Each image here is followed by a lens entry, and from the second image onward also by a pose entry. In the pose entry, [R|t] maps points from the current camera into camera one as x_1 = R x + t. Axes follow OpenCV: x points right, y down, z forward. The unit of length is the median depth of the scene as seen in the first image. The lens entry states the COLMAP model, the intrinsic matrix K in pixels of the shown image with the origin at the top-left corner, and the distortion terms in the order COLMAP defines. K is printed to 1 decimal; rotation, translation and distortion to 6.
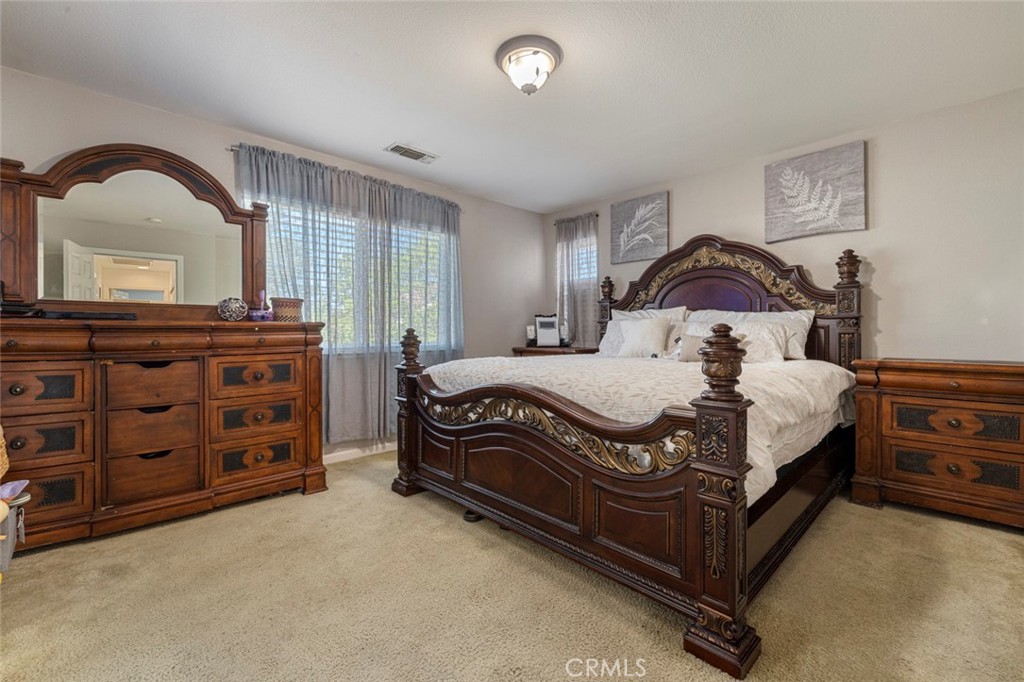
lens RADIAL K [[426.7, 0, 514.6], [0, 426.7, 335.8], [0, 0, 1]] dist [-0.003012, 0.000060]
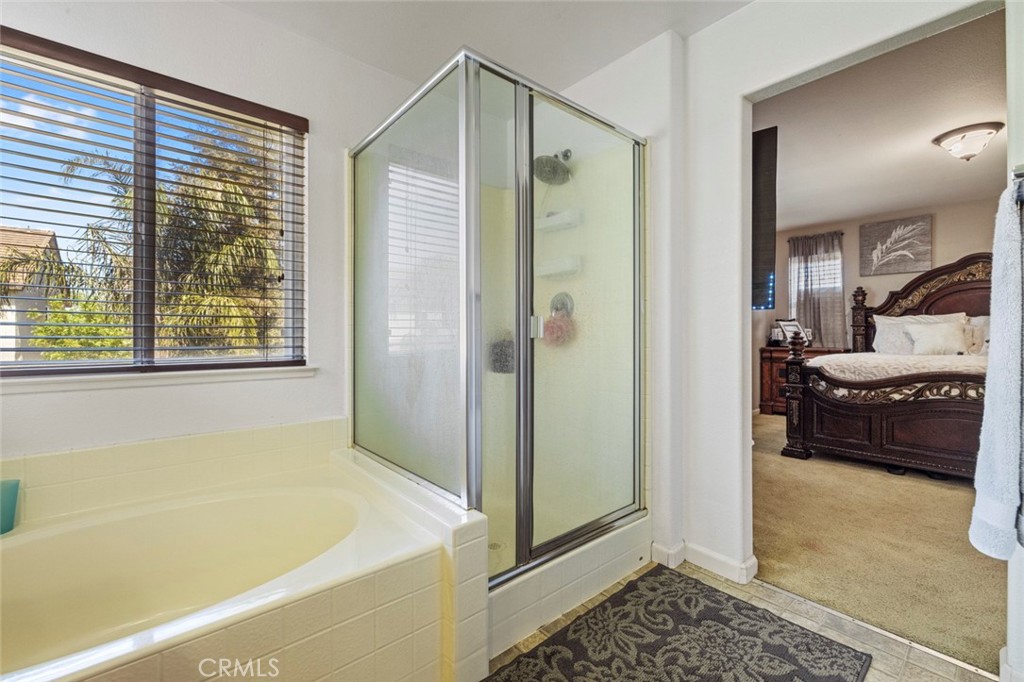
lens RADIAL K [[426.7, 0, 511.3], [0, 426.7, 337.7], [0, 0, 1]] dist [-0.003012, 0.000060]
pose [[0.998563, 0.000709, -0.053591, -0.713133], [-0.000692, 1.000000, 0.000334, 0.001893], [0.053591, -0.000296, 0.998563, -0.232806]]
